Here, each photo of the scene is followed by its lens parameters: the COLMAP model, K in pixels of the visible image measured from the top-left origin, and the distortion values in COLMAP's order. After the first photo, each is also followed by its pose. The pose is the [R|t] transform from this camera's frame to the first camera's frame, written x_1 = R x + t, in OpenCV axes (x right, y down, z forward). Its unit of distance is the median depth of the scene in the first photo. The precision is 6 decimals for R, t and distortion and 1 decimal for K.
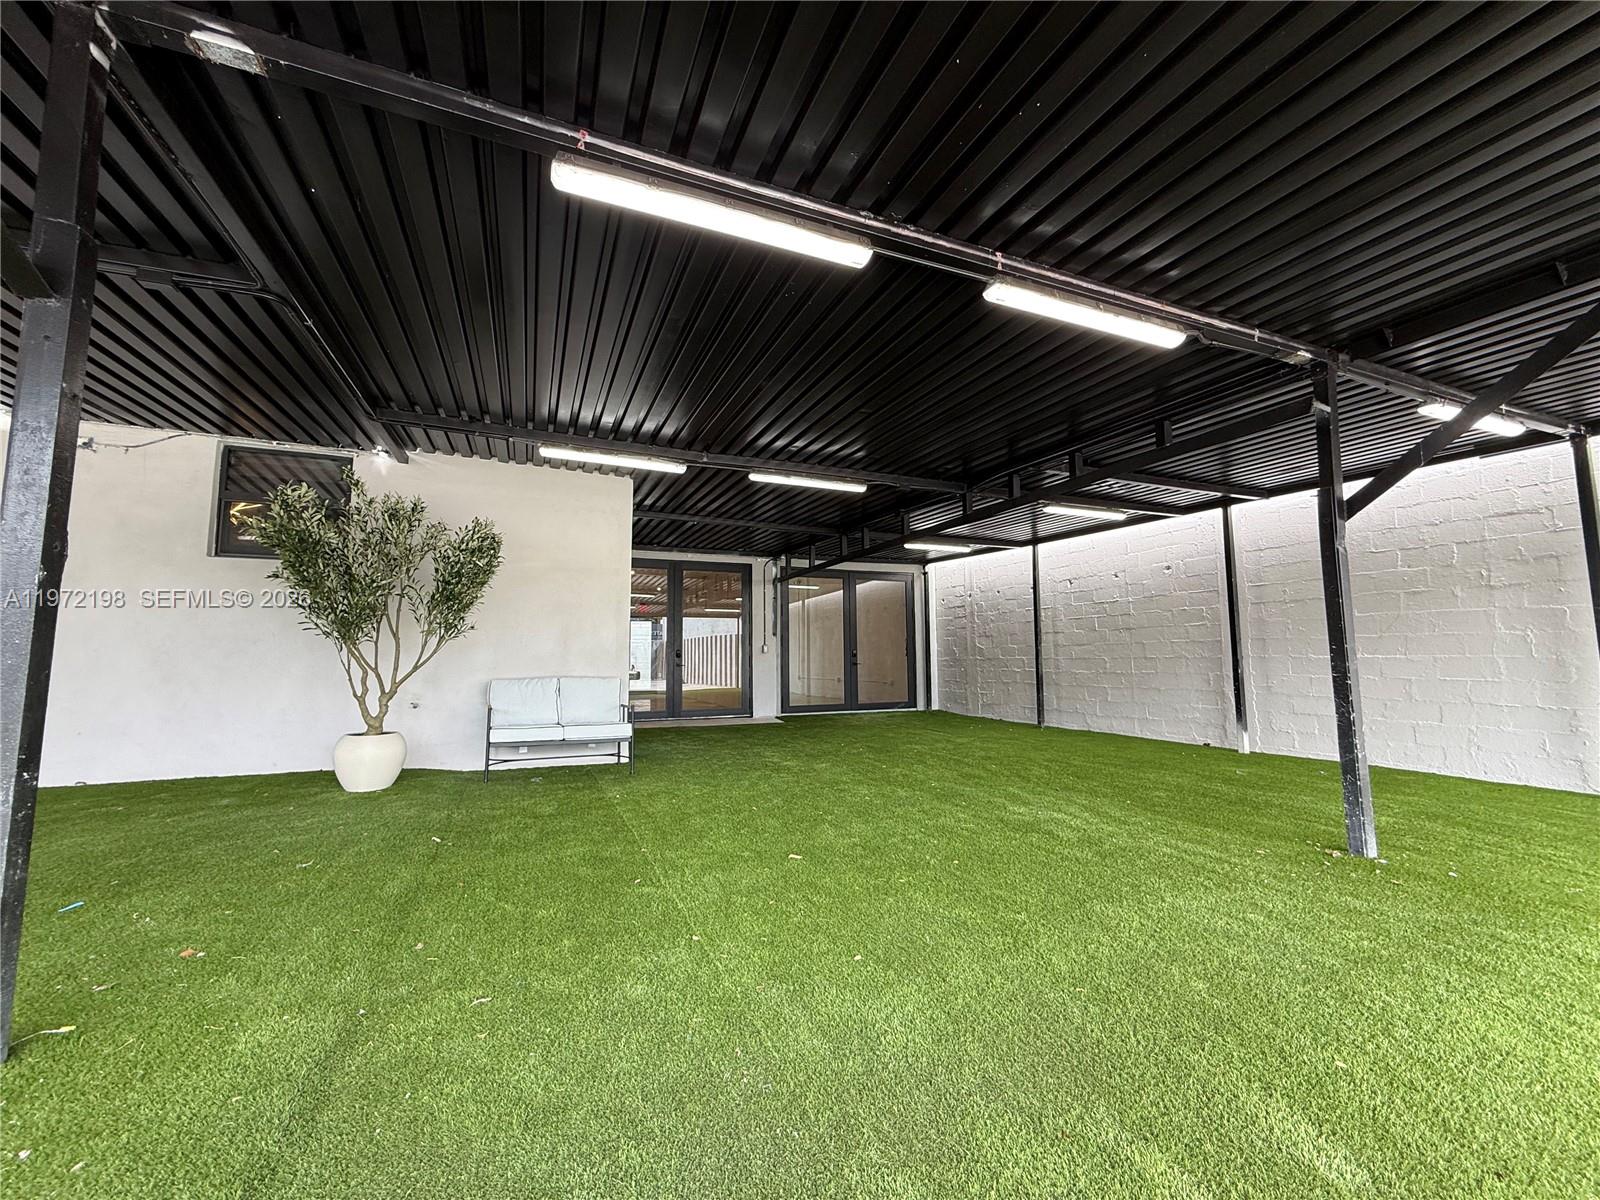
lens RADIAL K [[638.3, 0, 792.7], [0, 638.3, 598.4], [0, 0, 1]] dist [-0.001290, 0.000347]
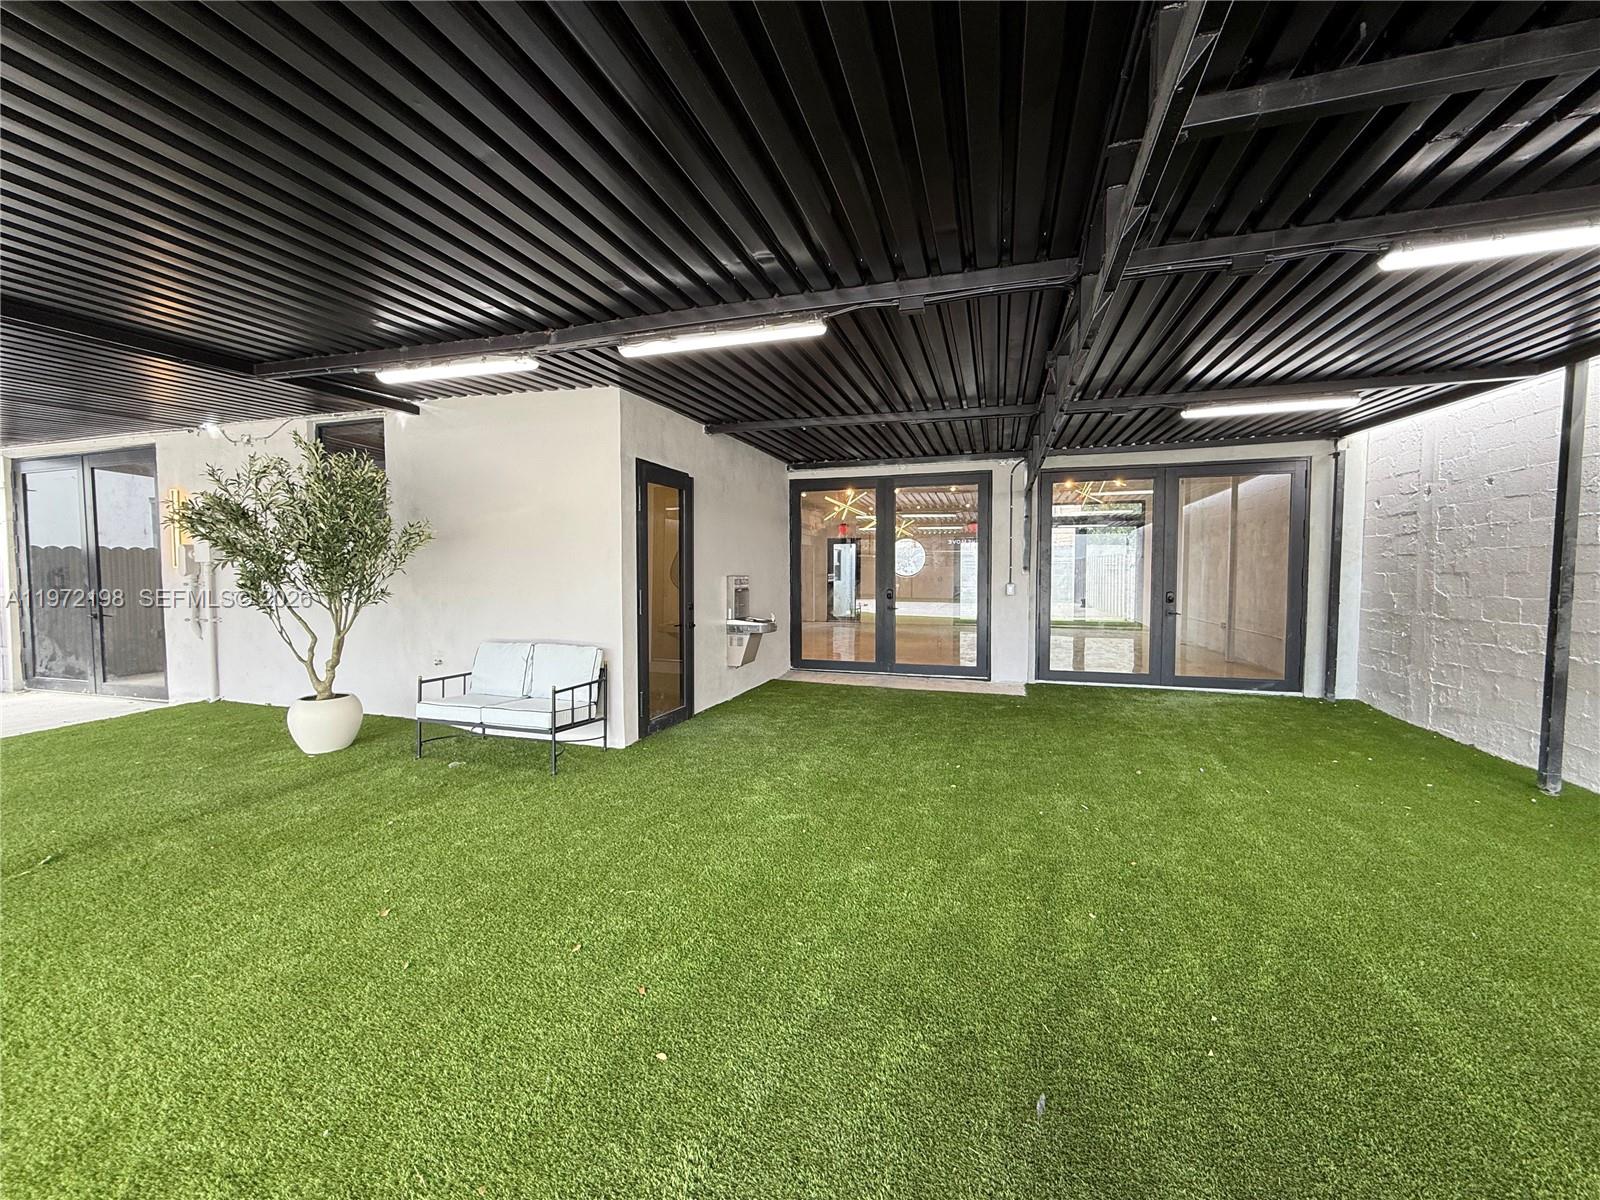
lens RADIAL K [[638.3, 0, 792.7], [0, 638.3, 598.4], [0, 0, 1]] dist [-0.001290, 0.000347]
pose [[0.765799, 0.032739, -0.642246, 0.228184], [0.056952, 0.991326, 0.118442, -0.009127], [0.640553, -0.127280, 0.757292, 0.298153]]
